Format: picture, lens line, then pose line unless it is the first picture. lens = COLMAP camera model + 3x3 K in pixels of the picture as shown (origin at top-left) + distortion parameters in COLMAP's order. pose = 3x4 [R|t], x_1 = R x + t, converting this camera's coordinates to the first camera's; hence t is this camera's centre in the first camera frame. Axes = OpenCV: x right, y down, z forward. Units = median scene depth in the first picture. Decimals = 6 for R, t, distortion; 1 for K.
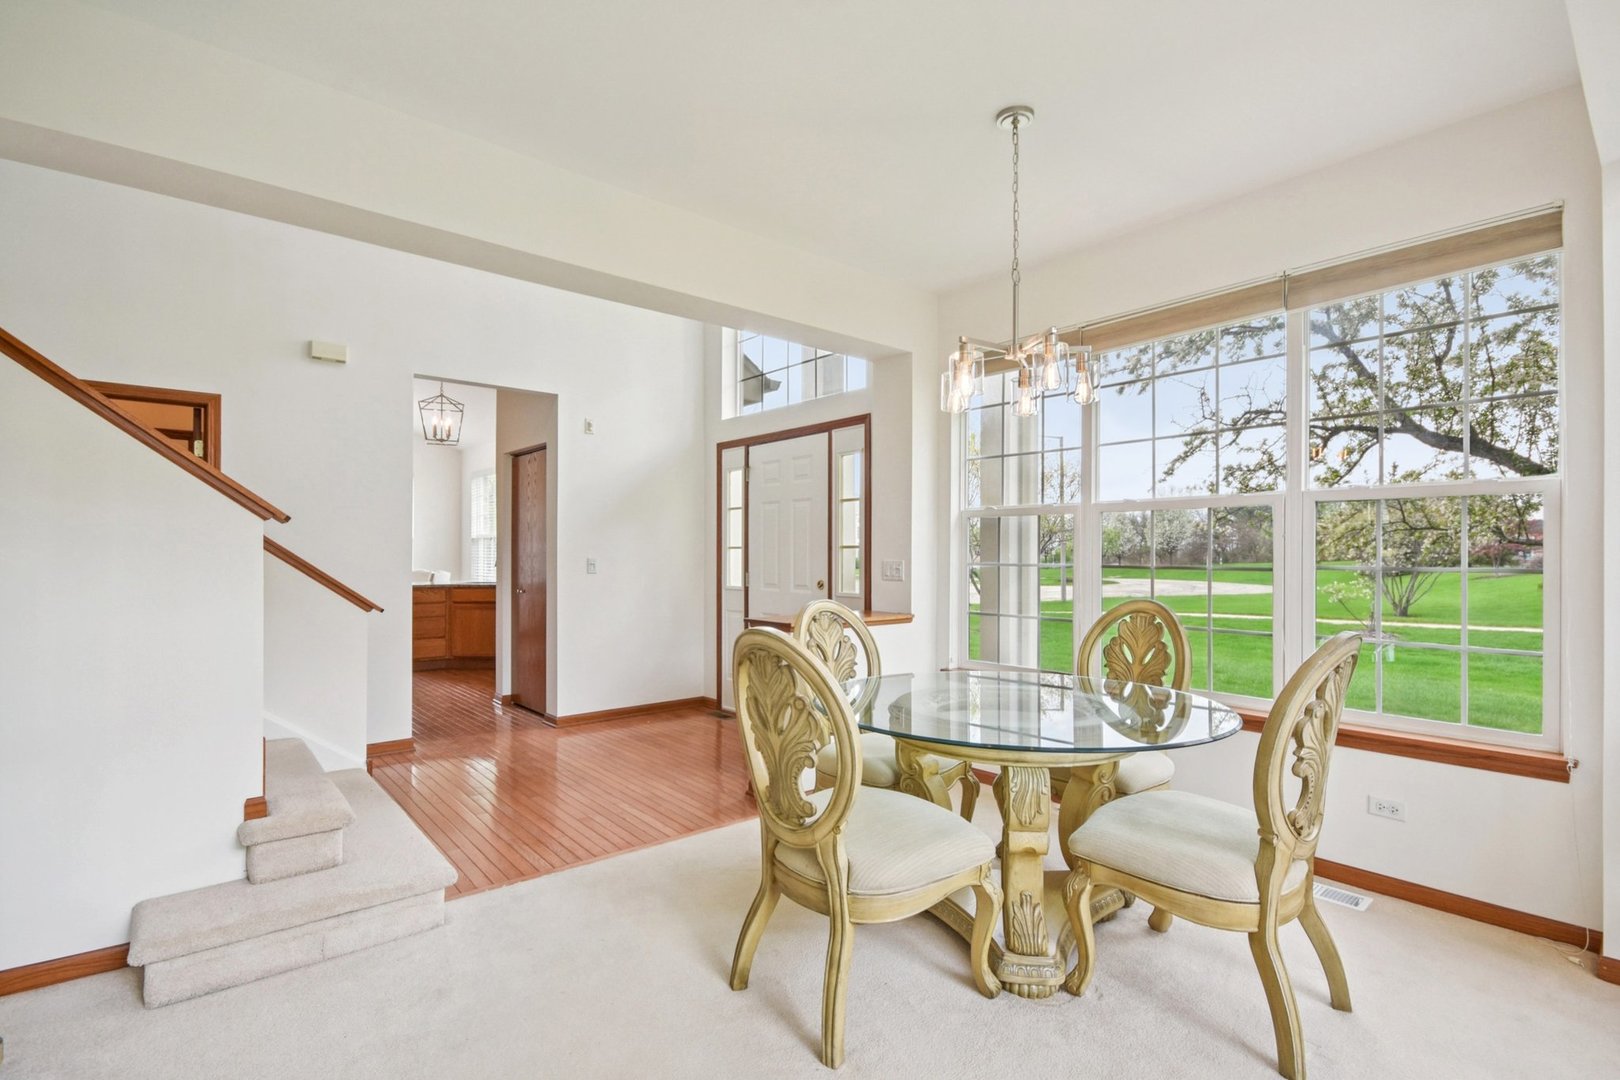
lens RADIAL K [[742.8, 0, 808.7], [0, 742.8, 551.9], [0, 0, 1]] dist [-0.006543, -0.001431]
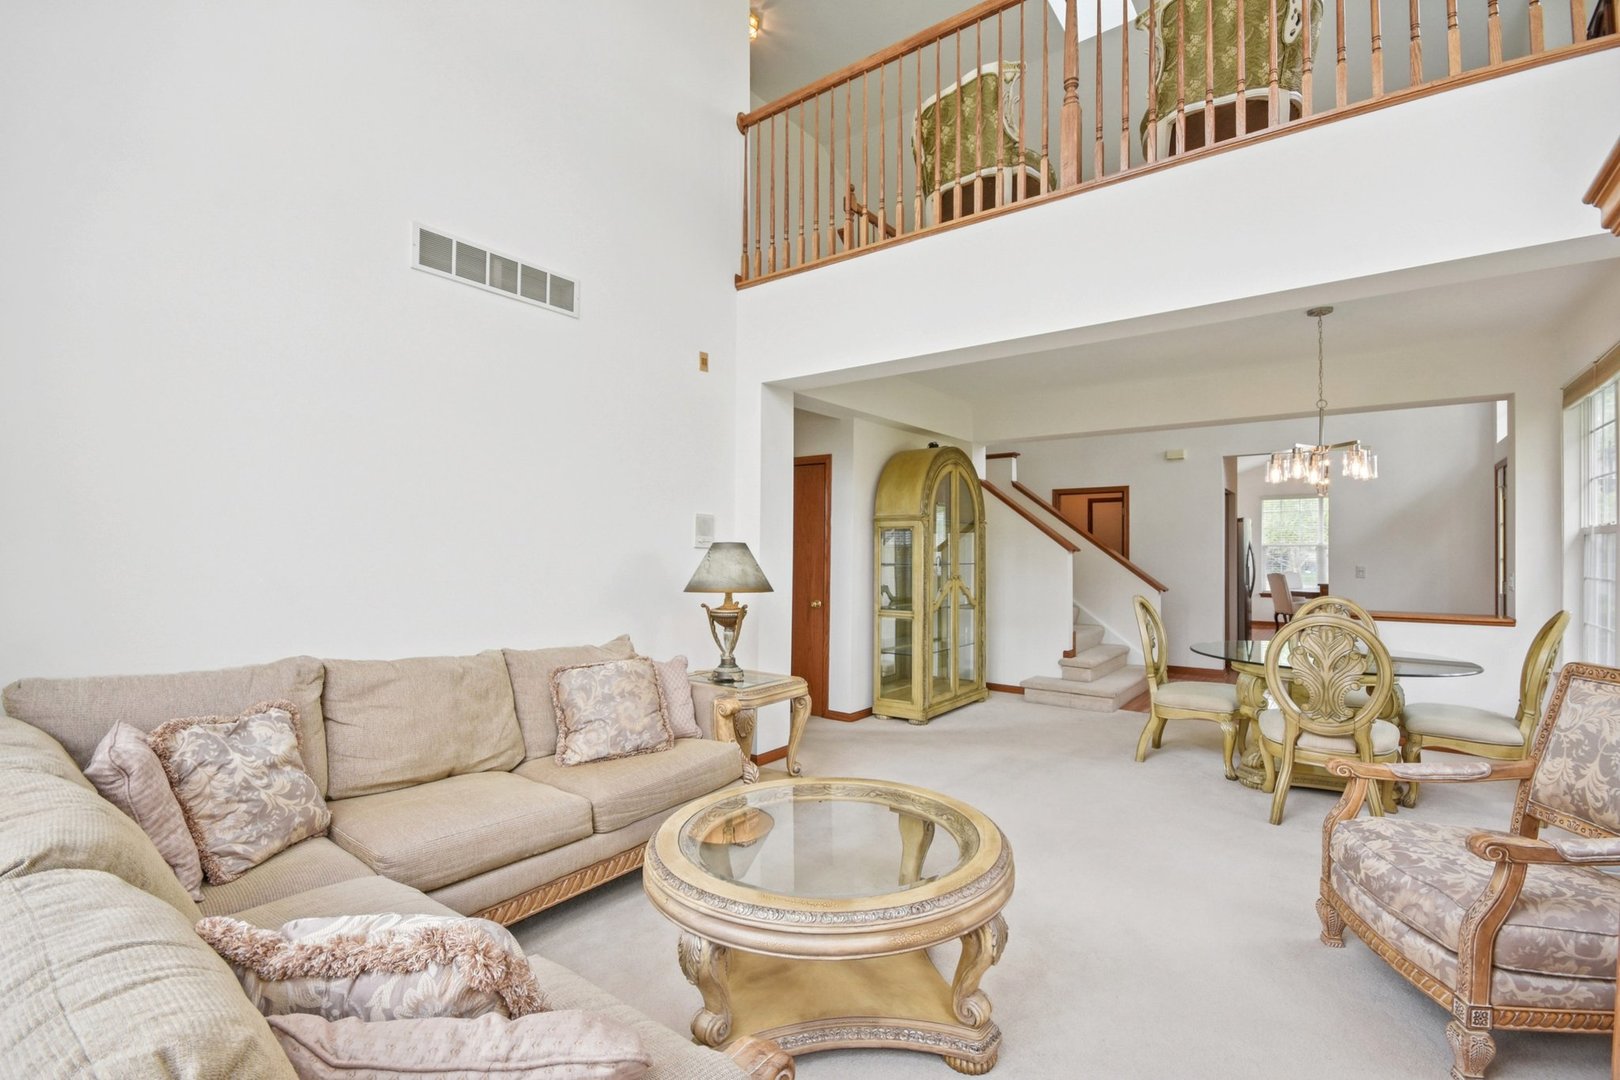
lens RADIAL K [[742.8, 0, 819.9], [0, 742.8, 538.4], [0, 0, 1]] dist [-0.006543, -0.001431]
pose [[0.219917, -0.011218, -0.975454, 1.036804], [0.006807, 0.999927, -0.009965, -0.044371], [0.975495, -0.004449, 0.219977, -0.317433]]
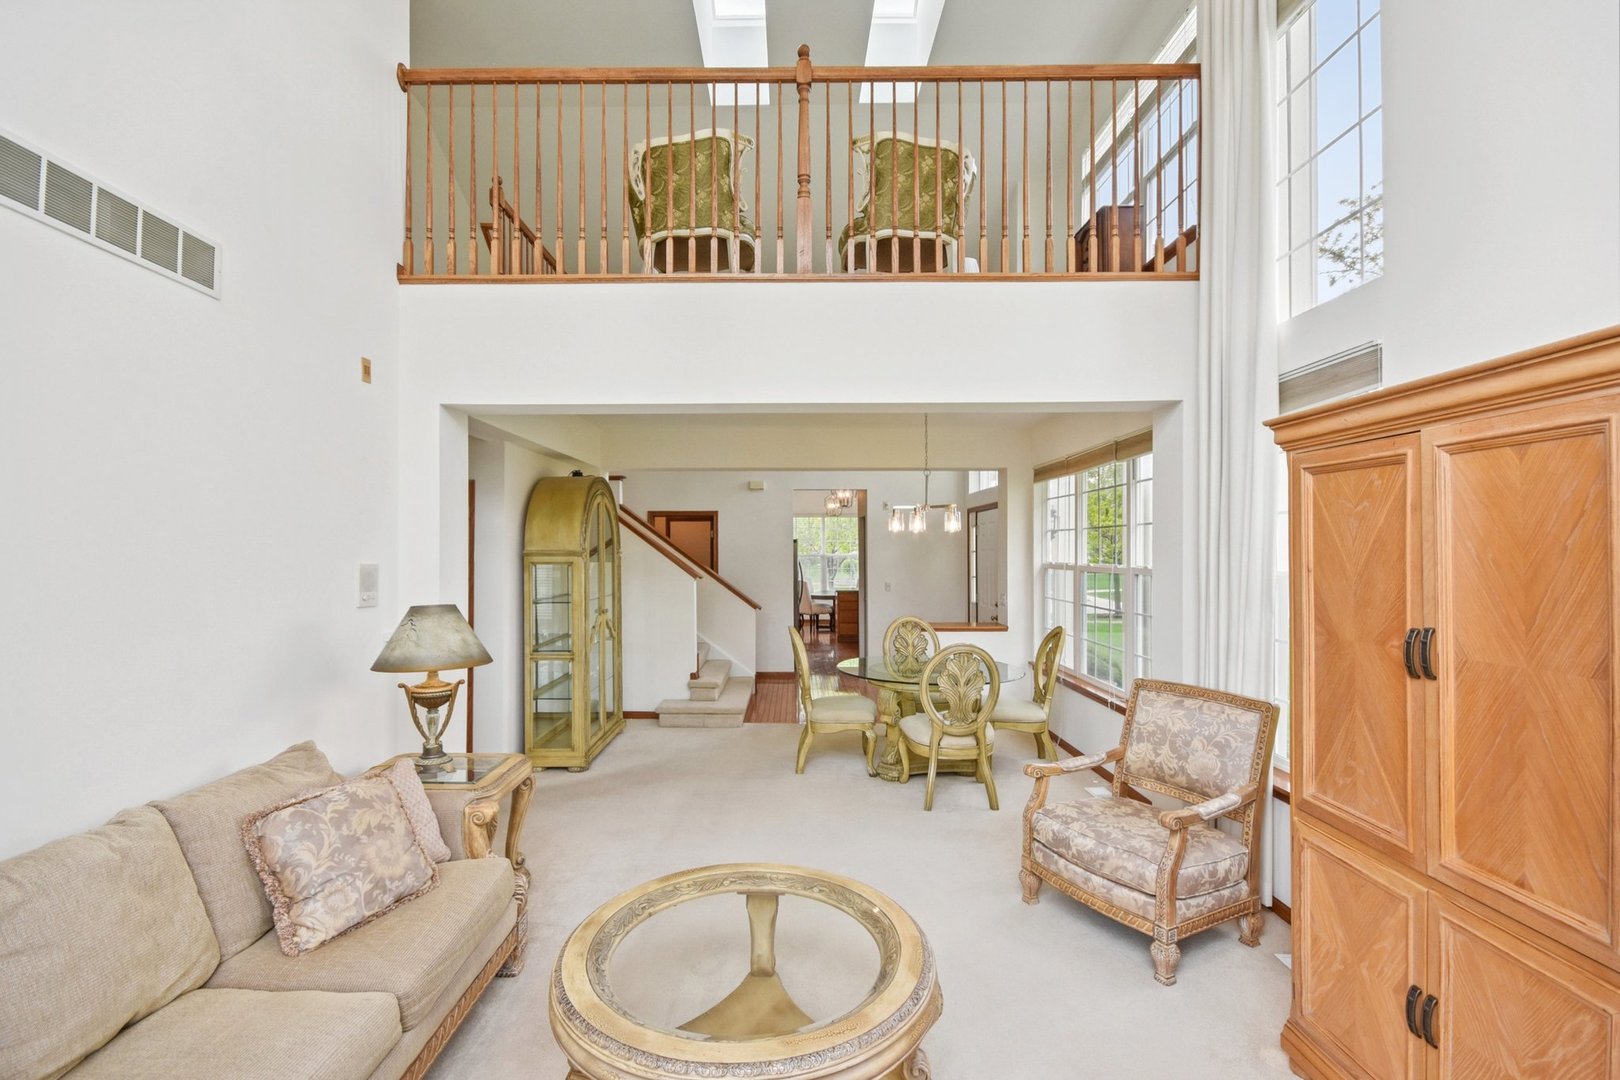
lens RADIAL K [[730.6, 0, 813.7], [0, 730.6, 543.8], [0, 0, 1]] dist [-0.001019, -0.003707]
pose [[0.756892, -0.000772, -0.653540, 0.898915], [0.002532, 0.999995, 0.001752, -0.107964], [0.653535, -0.002981, 0.756890, -0.521680]]
